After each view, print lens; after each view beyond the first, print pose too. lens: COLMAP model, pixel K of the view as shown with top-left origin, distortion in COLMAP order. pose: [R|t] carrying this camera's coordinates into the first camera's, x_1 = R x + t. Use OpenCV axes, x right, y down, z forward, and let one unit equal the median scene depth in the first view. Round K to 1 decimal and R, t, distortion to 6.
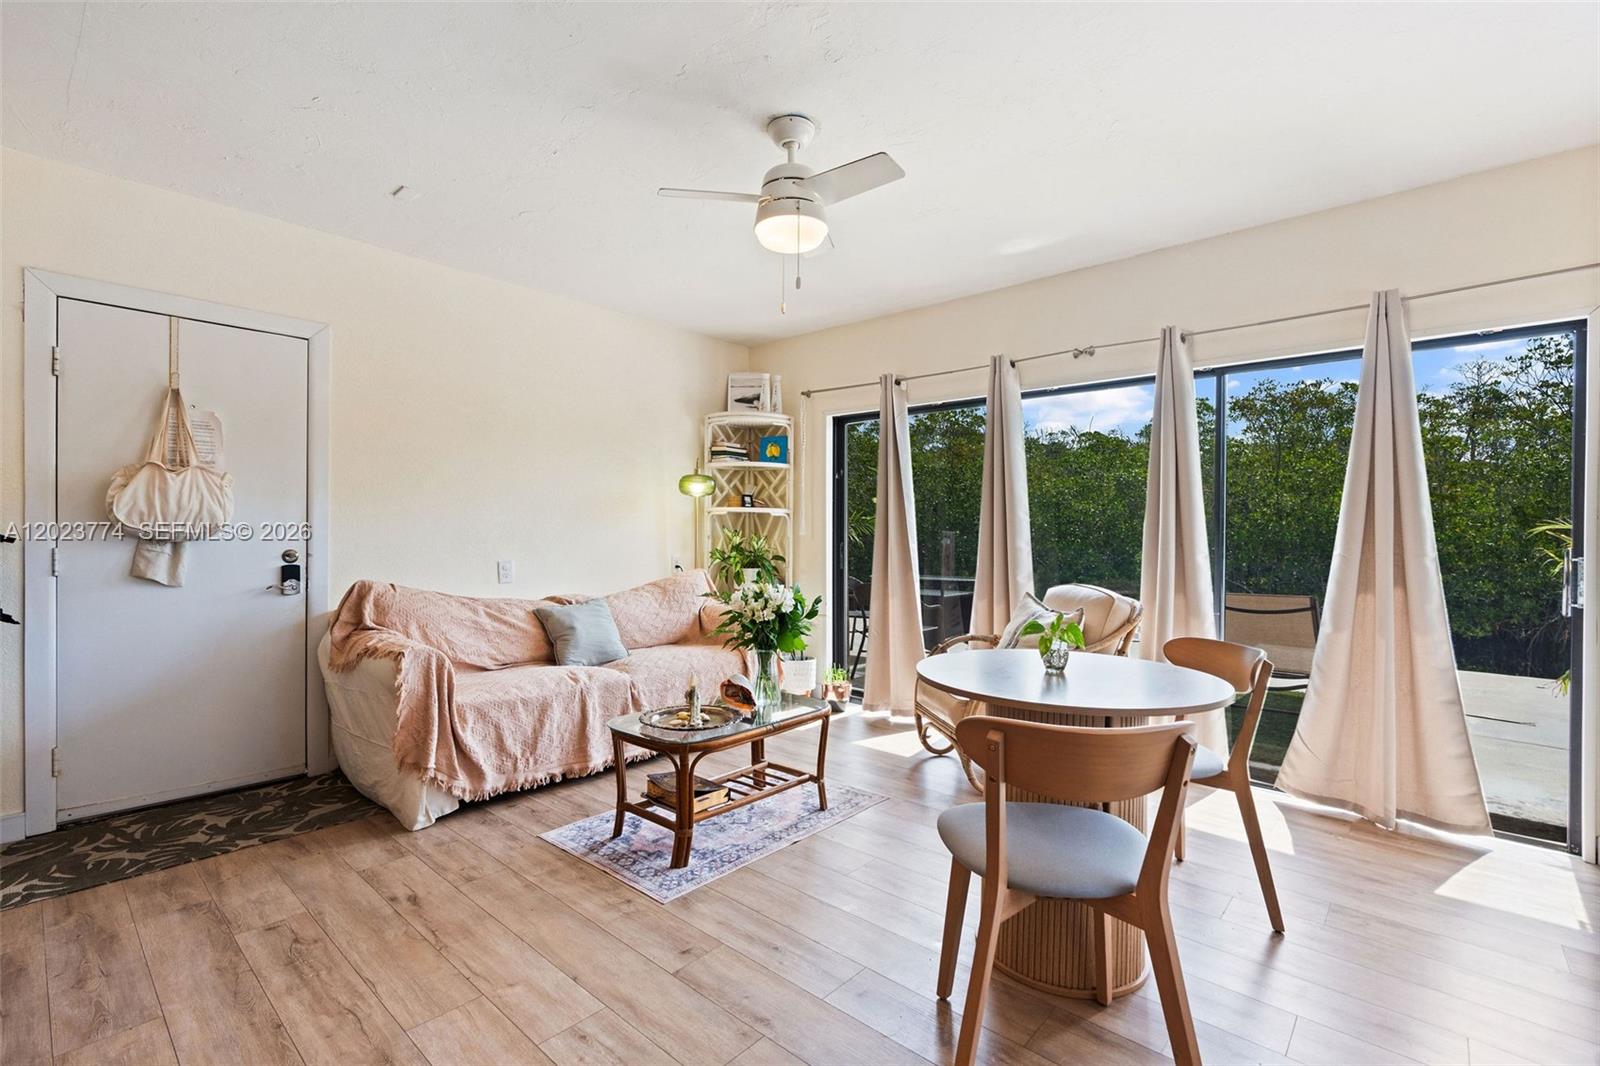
lens RADIAL K [[721.2, 0, 797.1], [0, 721.2, 534.9], [0, 0, 1]] dist [-0.001009, -0.000211]
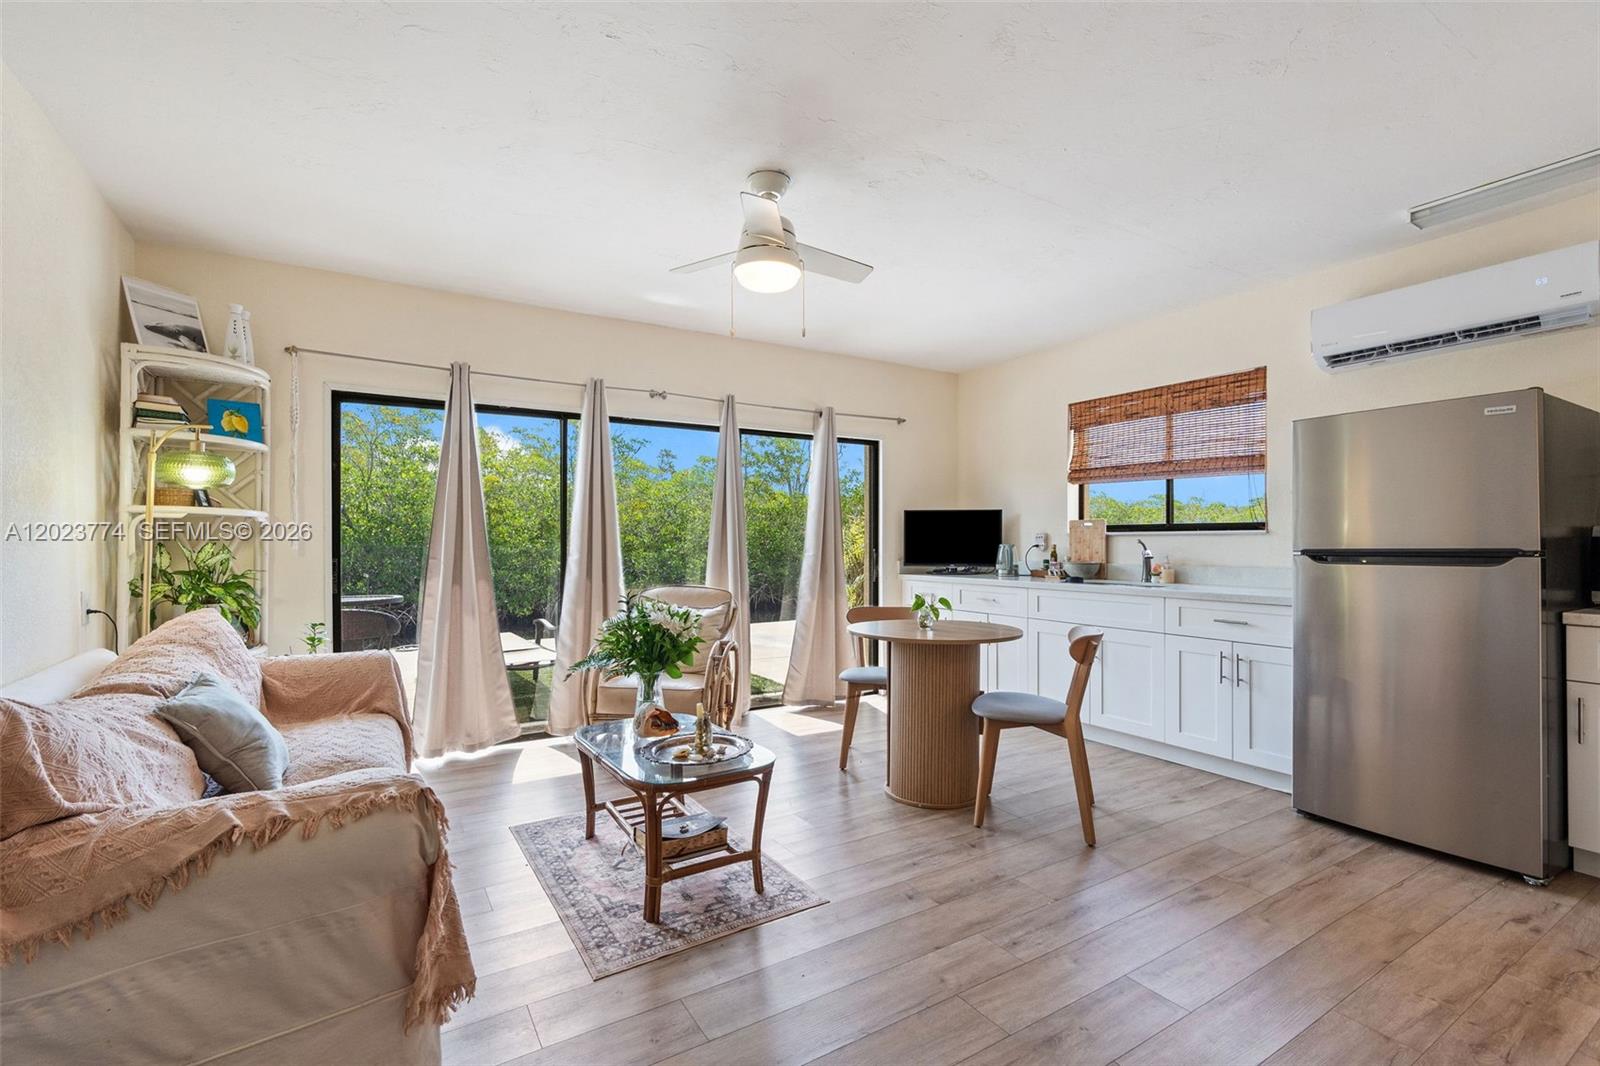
lens RADIAL K [[721.2, 0, 798.9], [0, 721.2, 530.3], [0, 0, 1]] dist [-0.001009, -0.000211]
pose [[0.280744, 0.005097, 0.959769, -0.525473], [0.006840, 0.999950, -0.007311, -0.009548], [-0.959758, 0.008617, 0.280695, 0.321751]]
